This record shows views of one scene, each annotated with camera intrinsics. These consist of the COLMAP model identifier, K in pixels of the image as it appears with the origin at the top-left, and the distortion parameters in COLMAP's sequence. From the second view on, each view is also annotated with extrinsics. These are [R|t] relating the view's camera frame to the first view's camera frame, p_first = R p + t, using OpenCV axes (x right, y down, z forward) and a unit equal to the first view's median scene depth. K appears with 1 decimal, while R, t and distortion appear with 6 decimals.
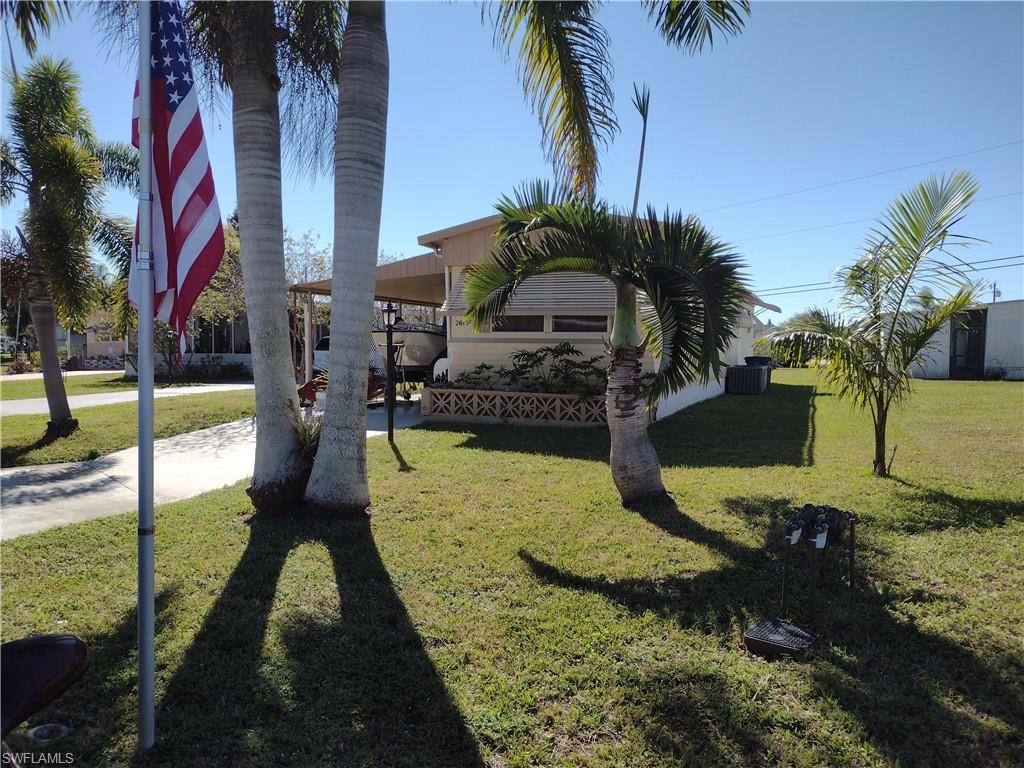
lens RADIAL K [[763.9, 0, 512.0], [0, 763.9, 384.0], [0, 0, 1]] dist [0.101724, -0.119737]
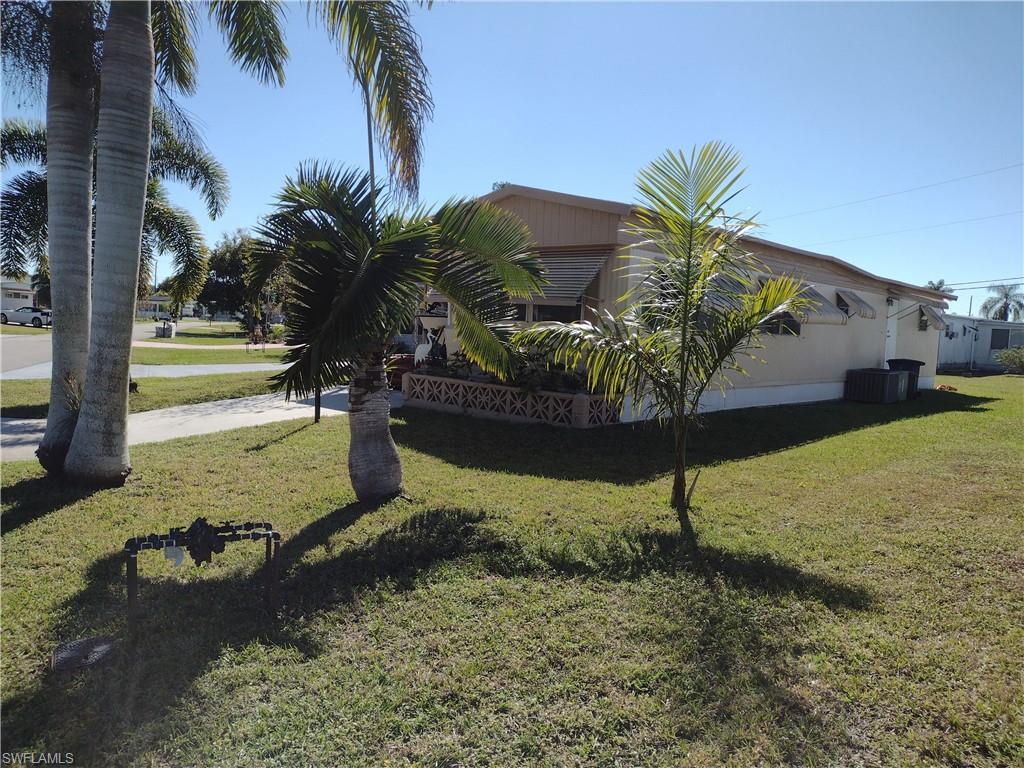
lens RADIAL K [[763.9, 0, 512.0], [0, 763.9, 384.0], [0, 0, 1]] dist [0.101724, -0.119737]
pose [[0.939151, 0.060811, -0.338080, 0.385931], [-0.054780, 0.998123, 0.027363, -0.016456], [0.339109, -0.007178, 0.940720, 0.104896]]
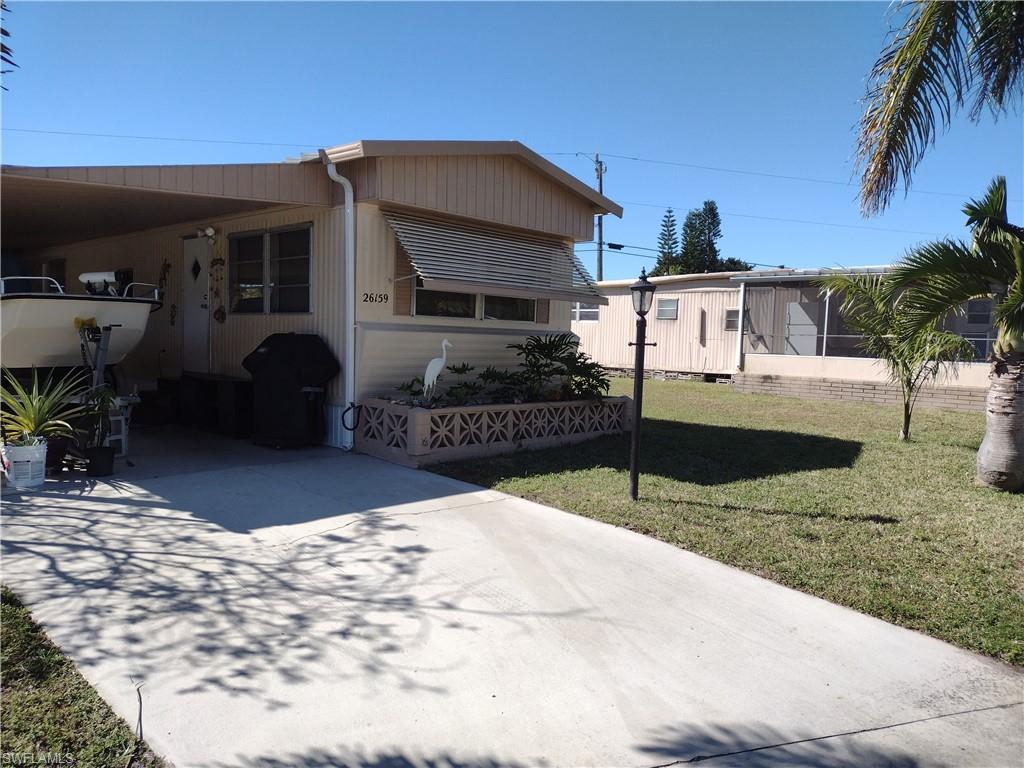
lens RADIAL K [[763.9, 0, 512.0], [0, 763.9, 384.0], [0, 0, 1]] dist [0.101724, -0.119737]
pose [[0.353307, -0.058721, 0.933663, -0.685732], [0.022686, 0.998272, 0.054200, -0.048016], [-0.935232, 0.002032, 0.354028, 0.777274]]
